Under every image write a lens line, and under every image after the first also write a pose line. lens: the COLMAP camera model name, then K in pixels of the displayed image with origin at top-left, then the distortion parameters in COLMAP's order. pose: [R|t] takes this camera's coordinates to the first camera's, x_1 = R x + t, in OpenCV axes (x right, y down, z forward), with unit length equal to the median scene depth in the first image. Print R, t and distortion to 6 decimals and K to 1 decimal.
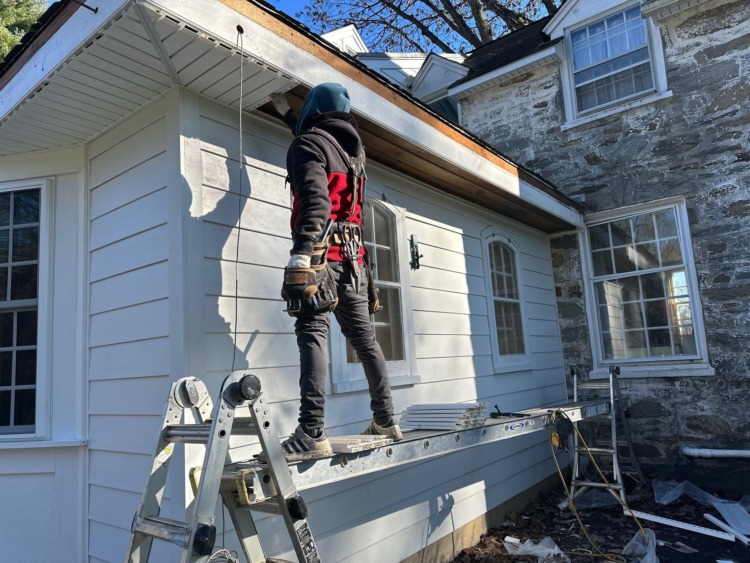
lens RADIAL K [[562.5, 0, 371.6], [0, 562.5, 303.9], [0, 0, 1]] dist [0.007764, 0.002869]
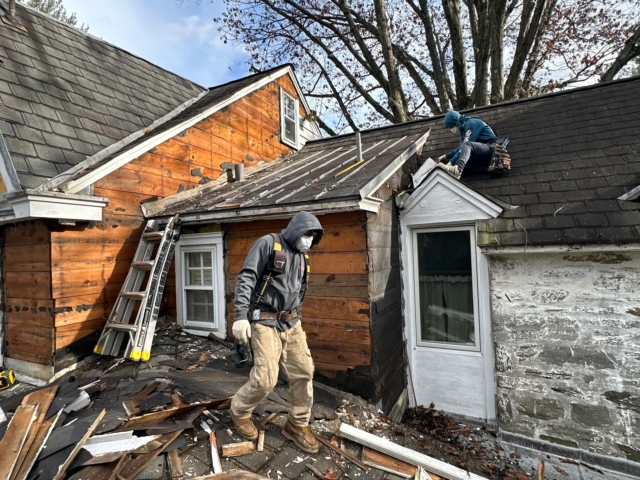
lens RADIAL K [[342.1, 0, 320.0], [0, 342.1, 240.0], [0, 0, 1]] dist [0.003276, 0.001240]
pose [[0.978244, 0.034347, 0.204593, -0.154634], [-0.056844, 0.992834, 0.105118, -0.488824], [-0.199516, -0.114461, 0.973186, 0.750835]]
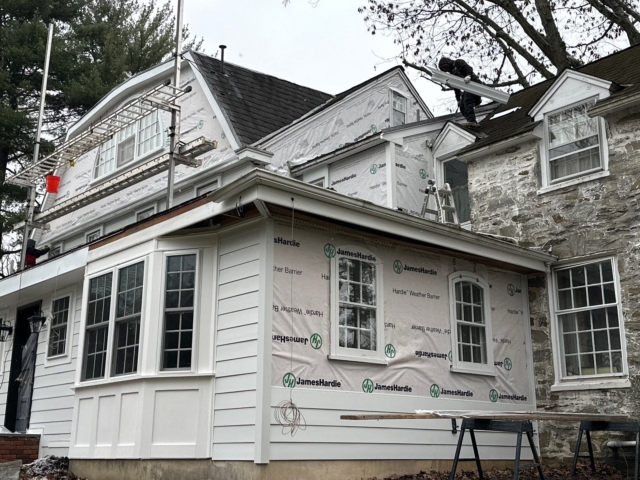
lens RADIAL K [[921.8, 0, 320.0], [0, 921.8, 240.0], [0, 0, 1]] dist [0.271036, -0.005770]
pose [[0.982954, 0.014922, -0.183246, 0.254255], [-0.038437, 0.991355, -0.125454, 0.080374], [0.179789, 0.130359, 0.975029, -1.176852]]
